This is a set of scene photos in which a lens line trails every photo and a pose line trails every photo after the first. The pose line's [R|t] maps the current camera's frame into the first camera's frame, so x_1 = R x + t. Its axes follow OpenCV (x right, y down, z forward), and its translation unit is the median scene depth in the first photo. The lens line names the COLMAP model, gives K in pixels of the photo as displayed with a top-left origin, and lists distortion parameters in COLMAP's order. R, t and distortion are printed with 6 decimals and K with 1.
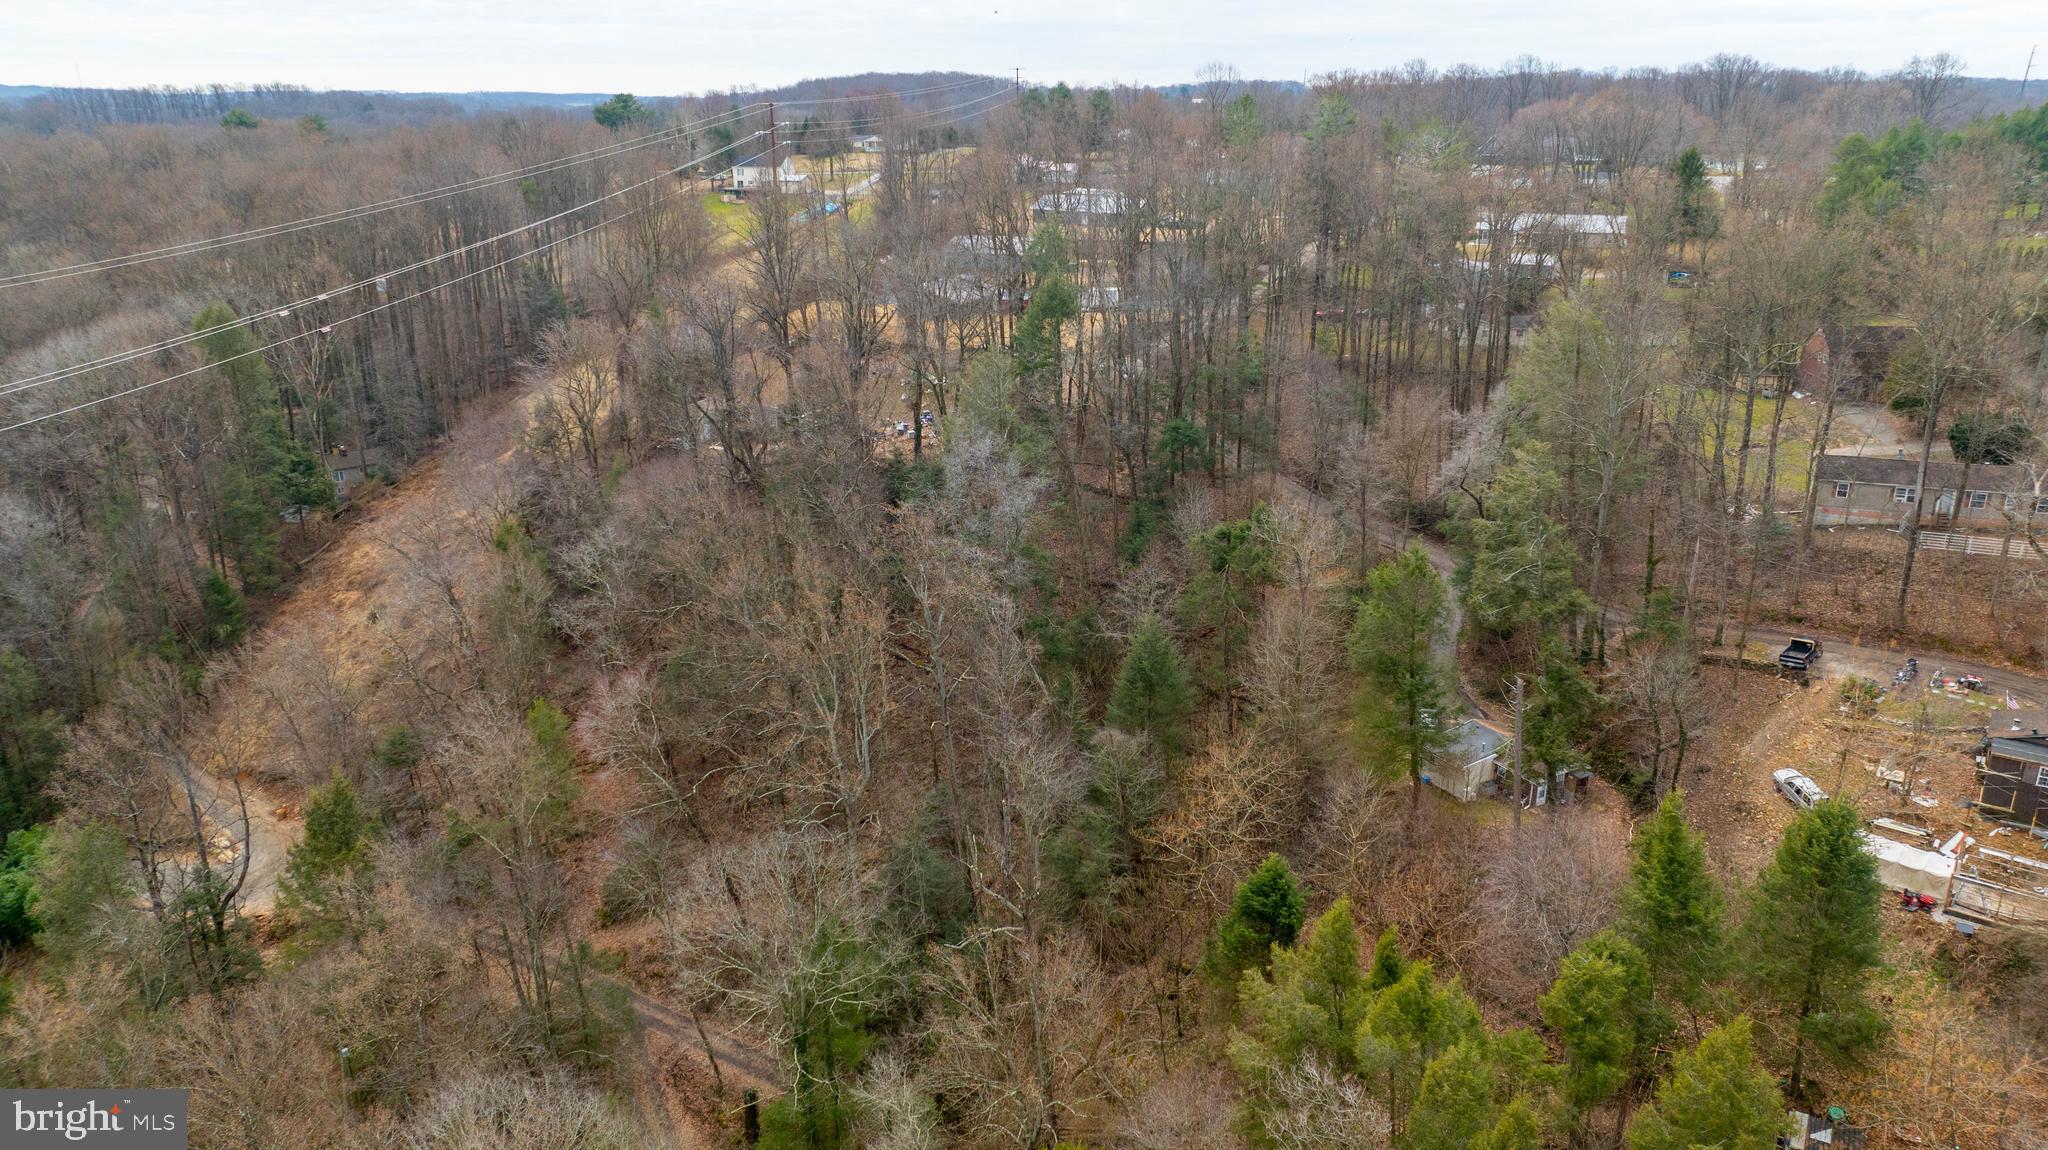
lens RADIAL K [[1440.1, 0, 1024.4], [0, 1440.1, 578.3], [0, 0, 1]] dist [0.009772, 0.026350]
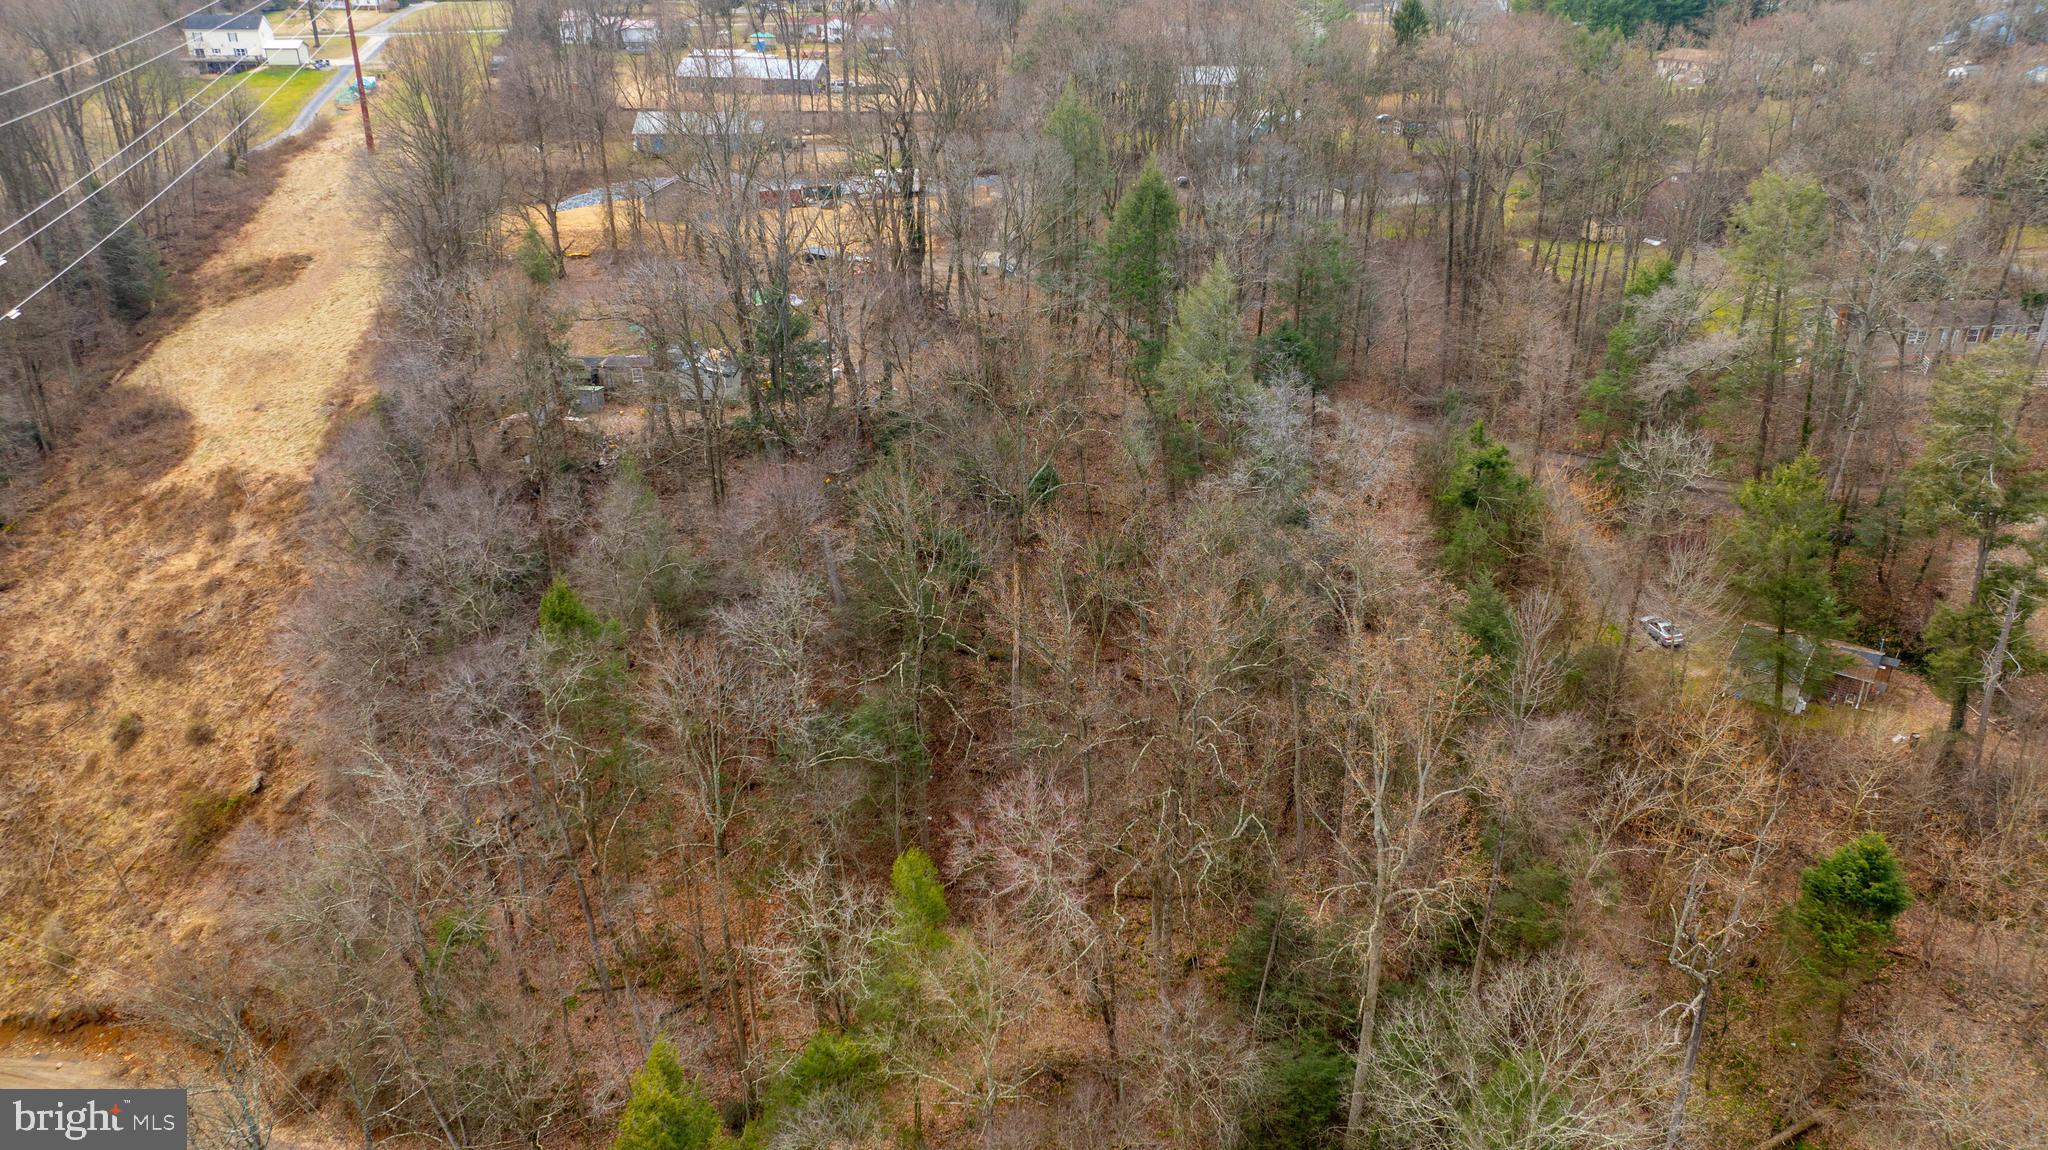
lens RADIAL K [[1440.1, 0, 1031.6], [0, 1440.1, 569.3], [0, 0, 1]] dist [0.009772, 0.026350]
pose [[0.906777, -0.169191, 0.386174, -0.511193], [0.134601, 0.984188, 0.115137, -0.114663], [-0.399548, -0.052424, 0.915212, 0.353687]]
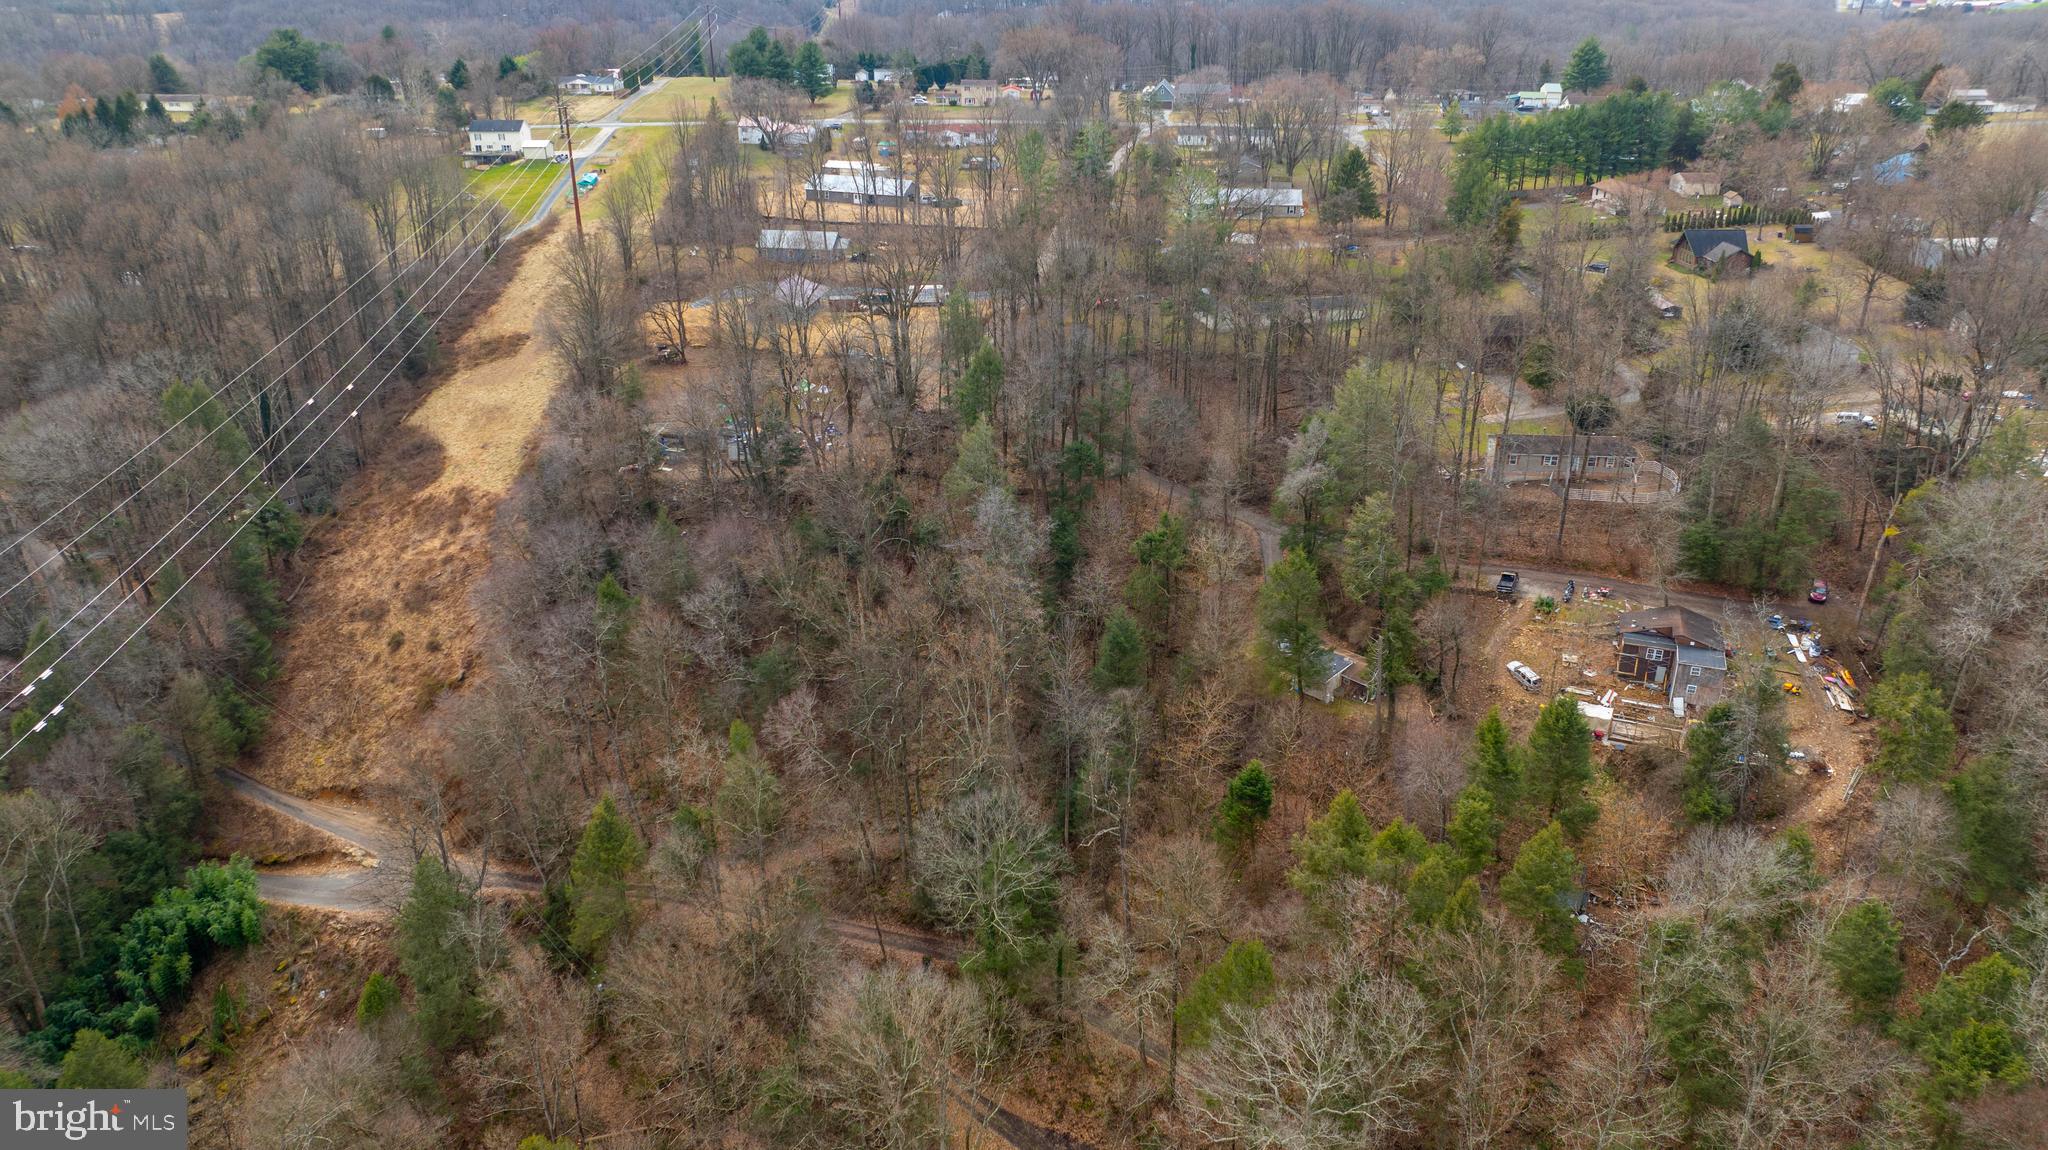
lens RADIAL K [[1440.1, 0, 1020.2], [0, 1440.1, 575.5], [0, 0, 1]] dist [0.009772, 0.026350]
pose [[0.964475, -0.108251, 0.240975, -0.382771], [0.084475, 0.990672, 0.106927, -0.180152], [-0.250302, -0.082772, 0.964623, -0.415893]]
